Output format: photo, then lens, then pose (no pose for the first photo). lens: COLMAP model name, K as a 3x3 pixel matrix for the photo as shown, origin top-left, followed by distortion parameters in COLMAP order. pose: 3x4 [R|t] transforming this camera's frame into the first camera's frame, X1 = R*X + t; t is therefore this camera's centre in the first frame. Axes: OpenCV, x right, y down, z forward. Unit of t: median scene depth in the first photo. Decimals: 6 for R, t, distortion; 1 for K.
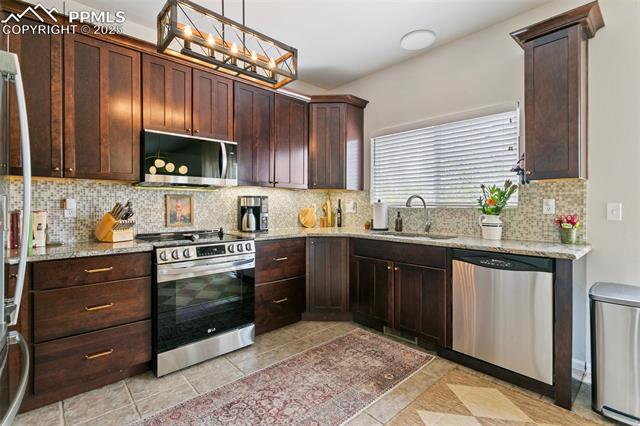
lens RADIAL K [[301.3, 0, 316.9], [0, 301.3, 209.2], [0, 0, 1]] dist [-0.001274, 0.001635]
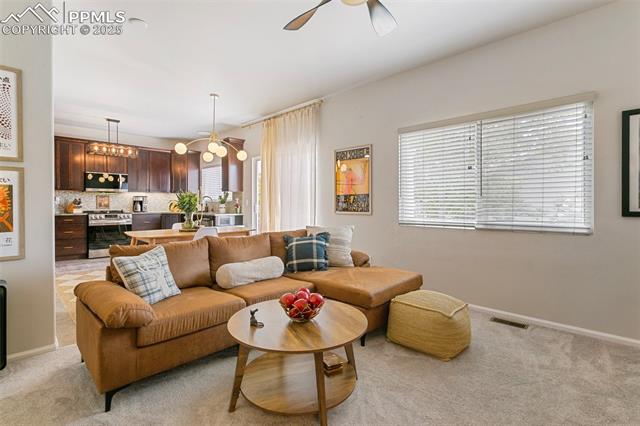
lens RADIAL K [[301.3, 0, 314.4], [0, 301.3, 205.7], [0, 0, 1]] dist [-0.001274, 0.001635]
pose [[0.998198, 0.002952, 0.059928, 1.282214], [-0.002680, 0.999986, -0.004606, 0.047061], [-0.059941, 0.004437, 0.998192, -1.777266]]
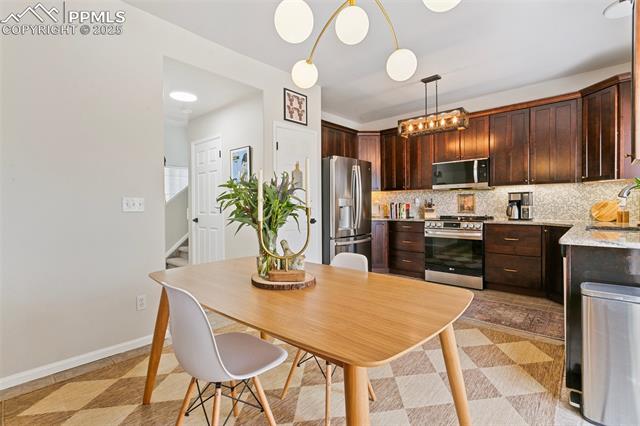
lens RADIAL K [[301.3, 0, 311.9], [0, 301.3, 210.2], [0, 0, 1]] dist [-0.001274, 0.001635]
pose [[0.081782, 0.013220, -0.996563, 1.341509], [-0.004468, 0.999907, 0.012898, 0.027319], [0.996640, 0.003398, 0.081833, 0.013187]]
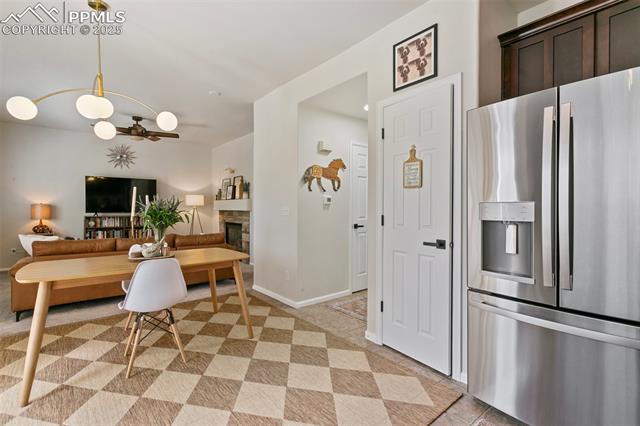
lens RADIAL K [[301.3, 0, 315.9], [0, 301.3, 211.8], [0, 0, 1]] dist [-0.001274, 0.001635]
pose [[-0.998790, -0.001446, 0.049164, 0.031914], [-0.000167, 0.999662, 0.025997, -0.014459], [-0.049185, 0.025958, -0.998452, 1.074459]]
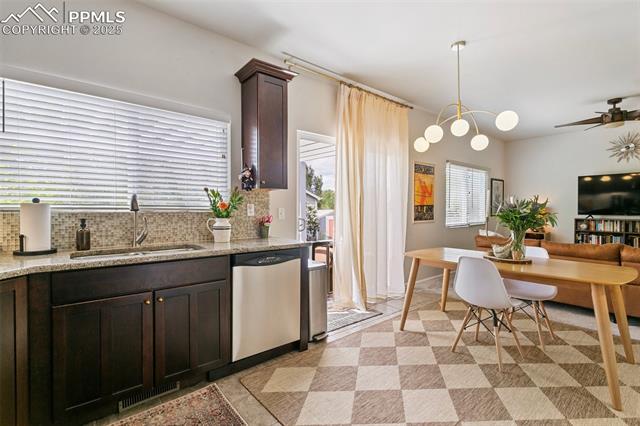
lens RADIAL K [[301.3, 0, 313.5], [0, 301.3, 213.4], [0, 0, 1]] dist [-0.001274, 0.001635]
pose [[0.045709, -0.012917, 0.998871, -0.447545], [0.012111, 0.999850, 0.012376, -0.006771], [-0.998881, 0.011531, 0.045859, 0.661079]]
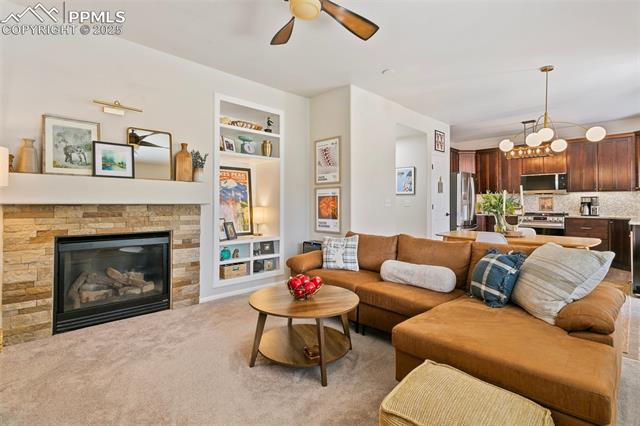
lens RADIAL K [[301.3, 0, 313.4], [0, 301.3, 200.9], [0, 0, 1]] dist [-0.001274, 0.001635]
pose [[0.018078, -0.007797, -0.999806, 2.200584], [-0.015536, 0.999847, -0.008078, 0.033018], [0.999716, 0.015679, 0.017954, -1.016194]]
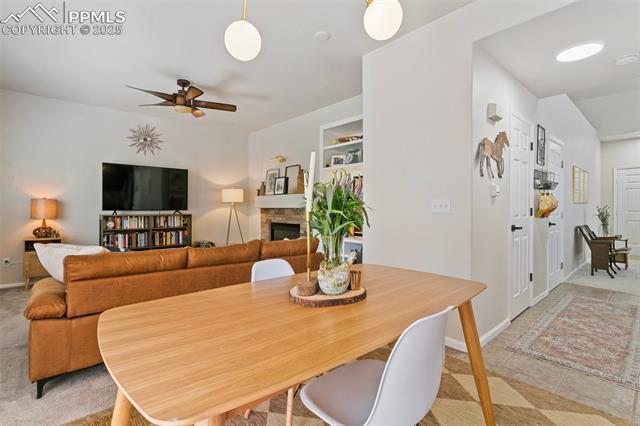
lens RADIAL K [[301.3, 0, 314.7], [0, 301.3, 209.6], [0, 0, 1]] dist [-0.001274, 0.001635]
pose [[-0.999965, -0.001062, 0.008289, 0.709600], [-0.000900, 0.999810, 0.019471, 0.015113], [-0.008308, 0.019463, -0.999776, 0.569655]]
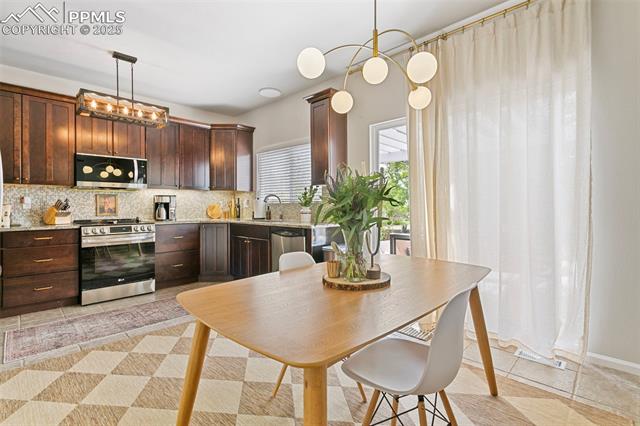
lens RADIAL K [[301.3, 0, 317.5], [0, 301.3, 206.9], [0, 0, 1]] dist [-0.001274, 0.001635]
pose [[0.998076, -0.004111, 0.061873, 0.565732], [0.004720, 0.999942, -0.009715, 0.037752], [-0.061830, 0.009988, 0.998037, -0.627171]]
